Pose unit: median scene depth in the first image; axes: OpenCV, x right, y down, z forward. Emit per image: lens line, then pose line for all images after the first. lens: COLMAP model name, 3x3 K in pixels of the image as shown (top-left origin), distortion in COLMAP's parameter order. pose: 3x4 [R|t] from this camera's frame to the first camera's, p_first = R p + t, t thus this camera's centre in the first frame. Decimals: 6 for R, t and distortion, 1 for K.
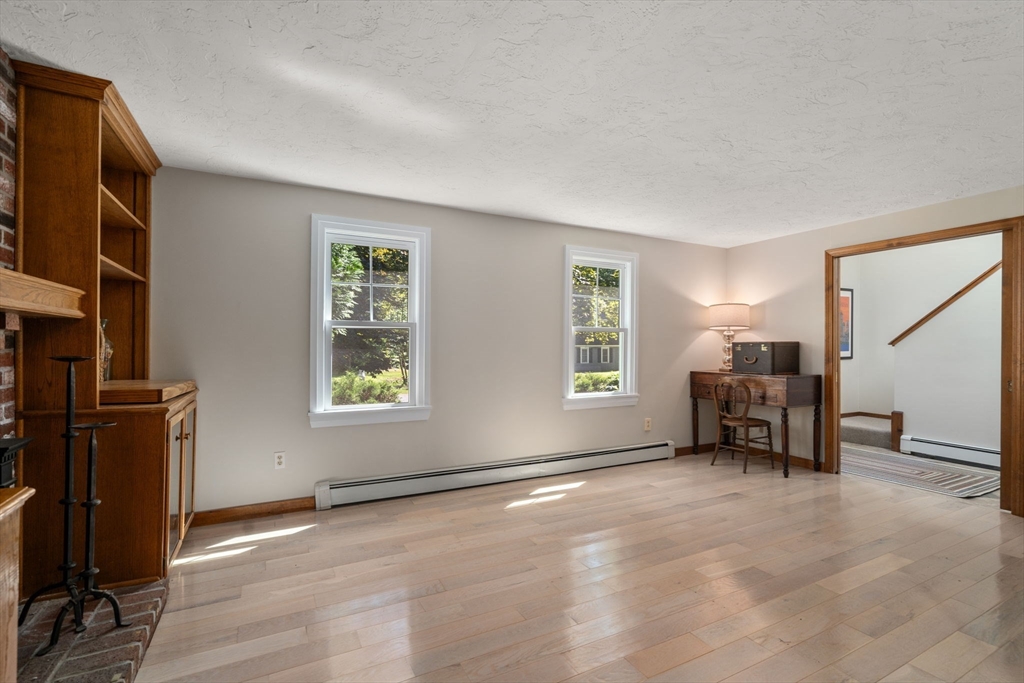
lens RADIAL K [[467.6, 0, 518.1], [0, 467.6, 341.1], [0, 0, 1]] dist [-0.003298, -0.000184]
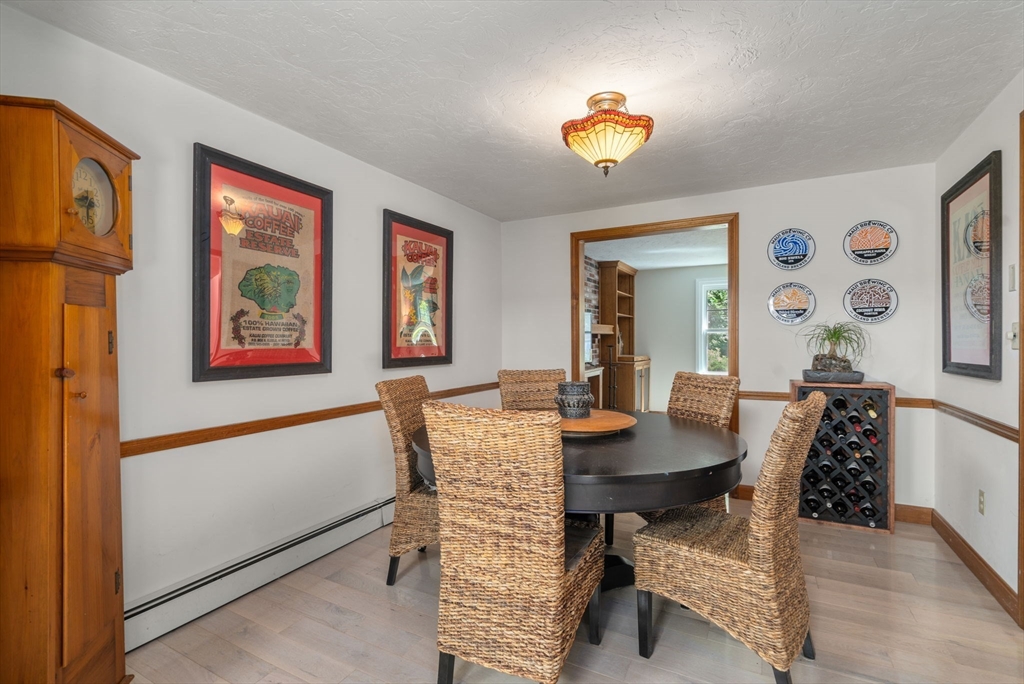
lens RADIAL K [[467.6, 0, 518.1], [0, 467.6, 341.6], [0, 0, 1]] dist [-0.003298, -0.000184]
pose [[0.556777, 0.001029, -0.830661, 1.083286], [0.010139, 0.999916, 0.008035, -0.021882], [0.830600, -0.012896, 0.556720, -1.054130]]
